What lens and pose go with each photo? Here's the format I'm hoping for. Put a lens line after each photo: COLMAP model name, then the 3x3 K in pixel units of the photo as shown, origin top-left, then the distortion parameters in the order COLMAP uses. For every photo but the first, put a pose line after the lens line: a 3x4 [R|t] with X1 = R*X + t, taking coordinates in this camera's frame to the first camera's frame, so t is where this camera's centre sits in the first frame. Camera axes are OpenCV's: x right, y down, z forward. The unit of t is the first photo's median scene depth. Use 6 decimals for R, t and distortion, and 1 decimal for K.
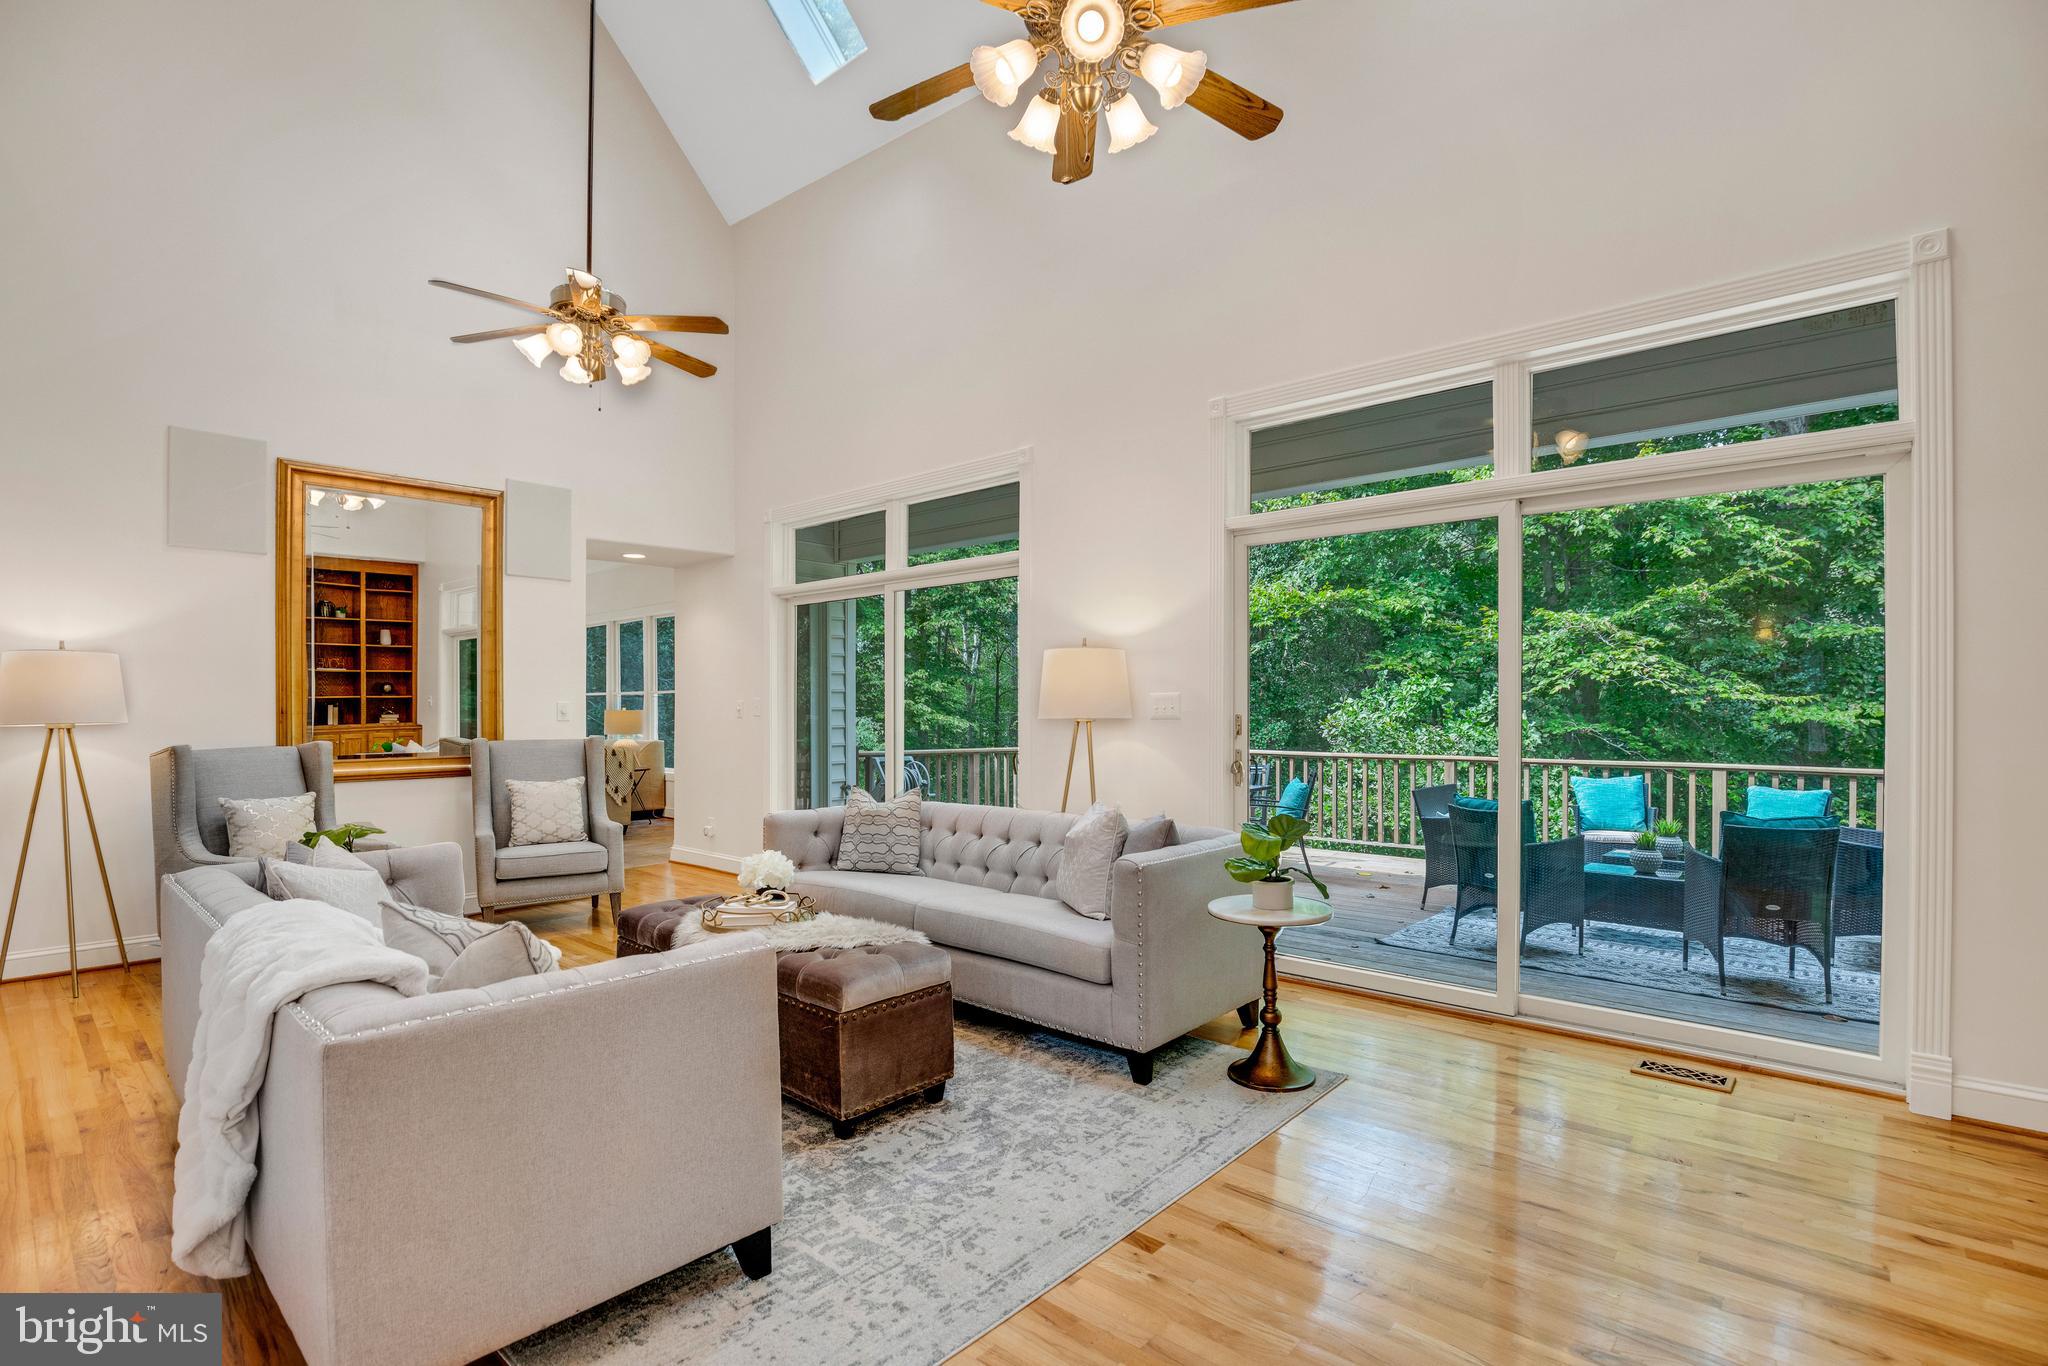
lens RADIAL K [[954.2, 0, 1011.1], [0, 954.2, 706.2], [0, 0, 1]] dist [-0.040233, 0.004962]
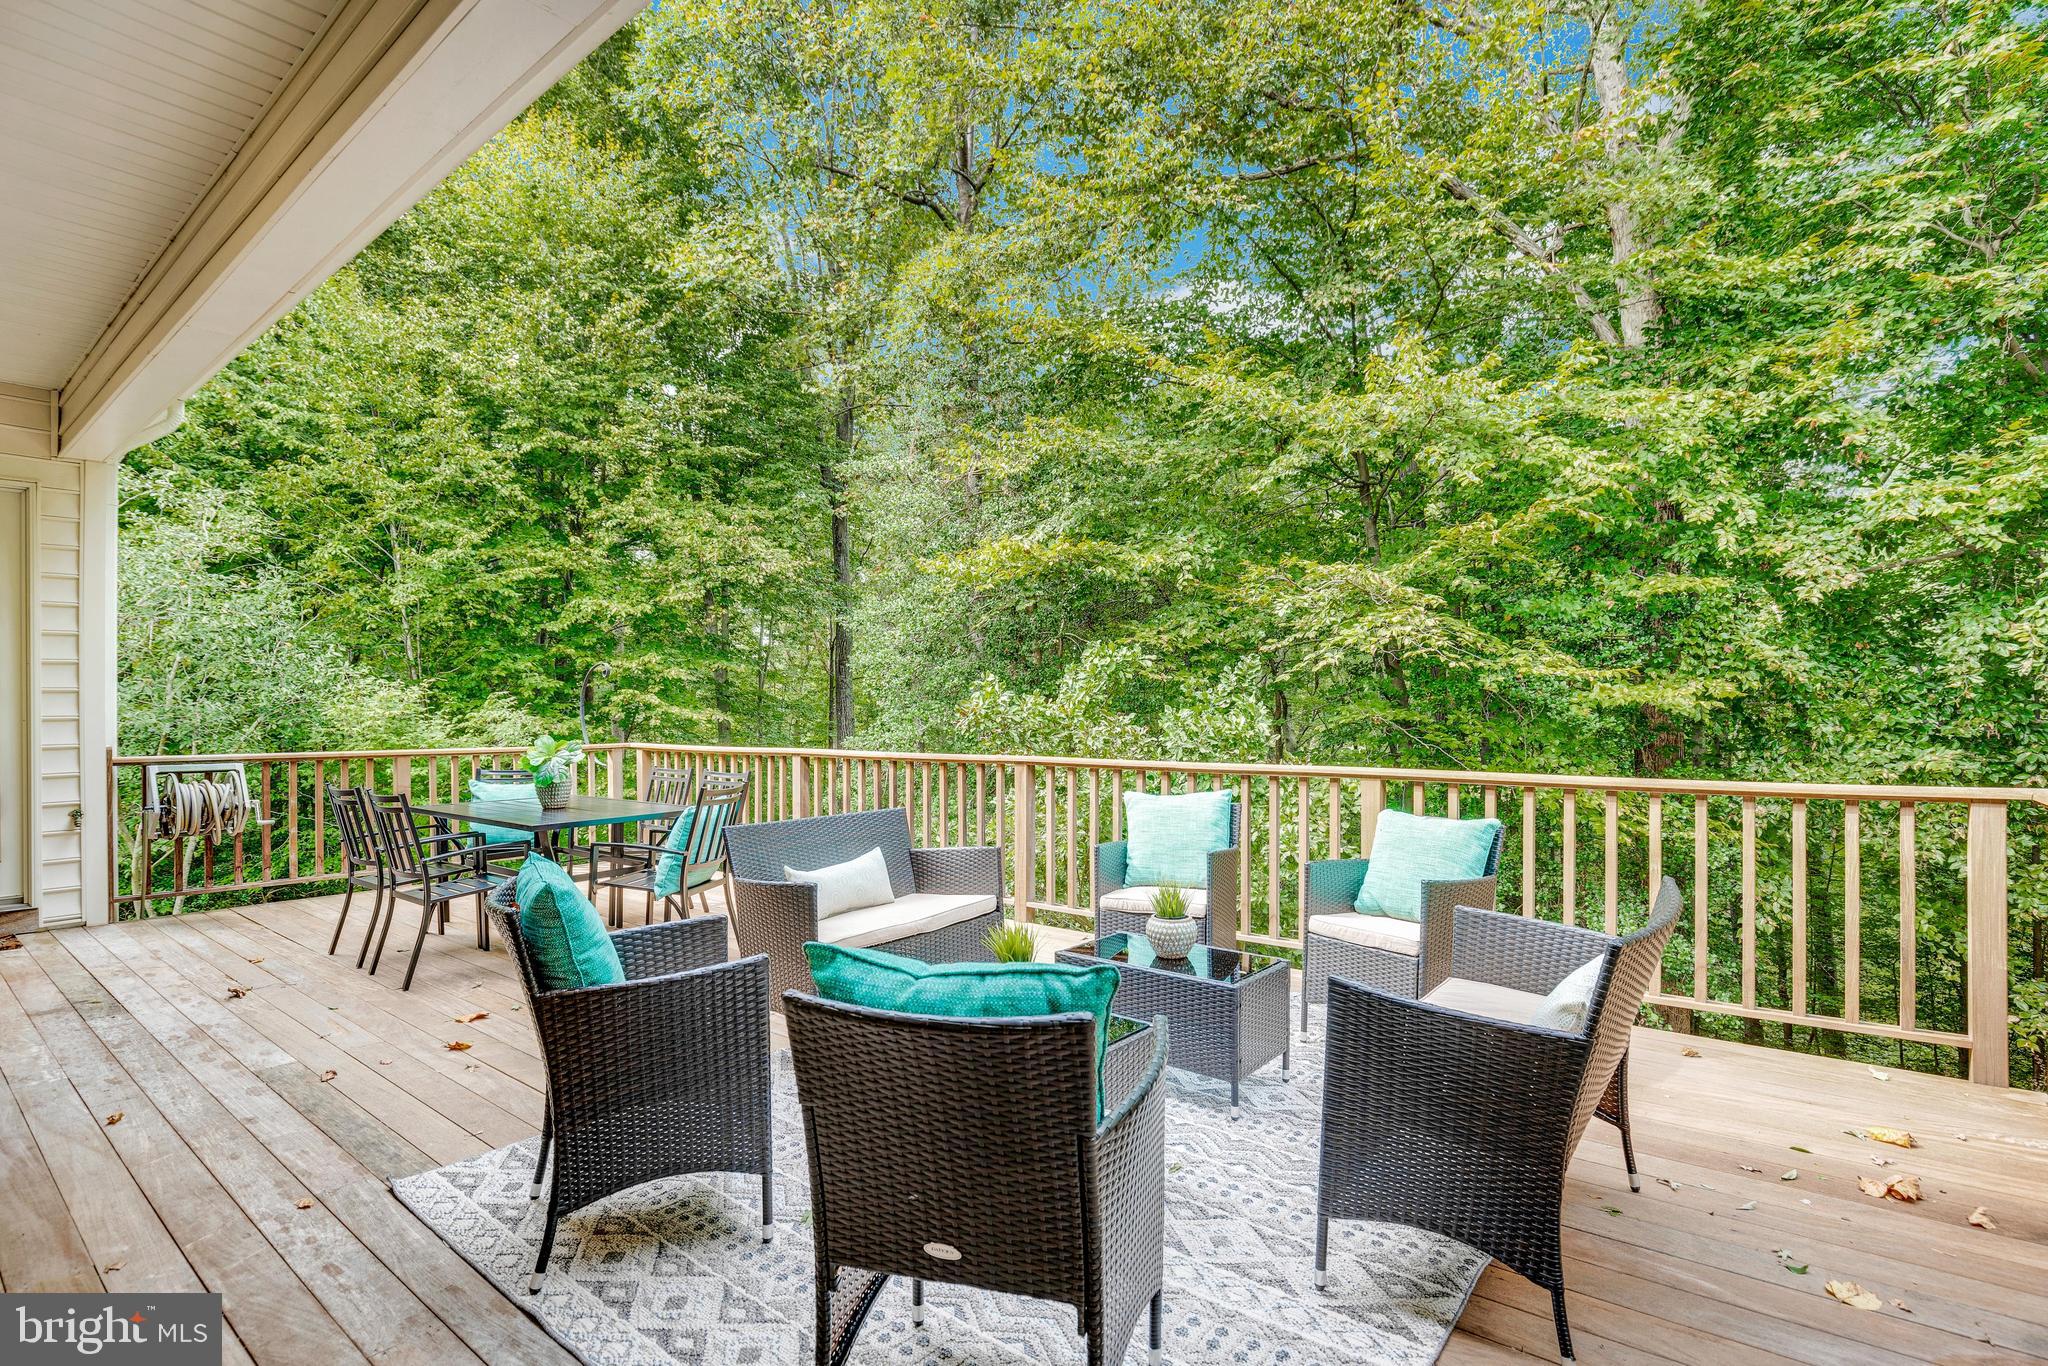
lens RADIAL K [[954.2, 0, 1037.2], [0, 954.2, 692.0], [0, 0, 1]] dist [-0.040233, 0.004962]
pose [[0.998230, -0.005017, 0.059253, 0.330105], [0.005751, 0.999909, -0.012220, 0.013664], [-0.059186, 0.012539, 0.998168, 0.265277]]
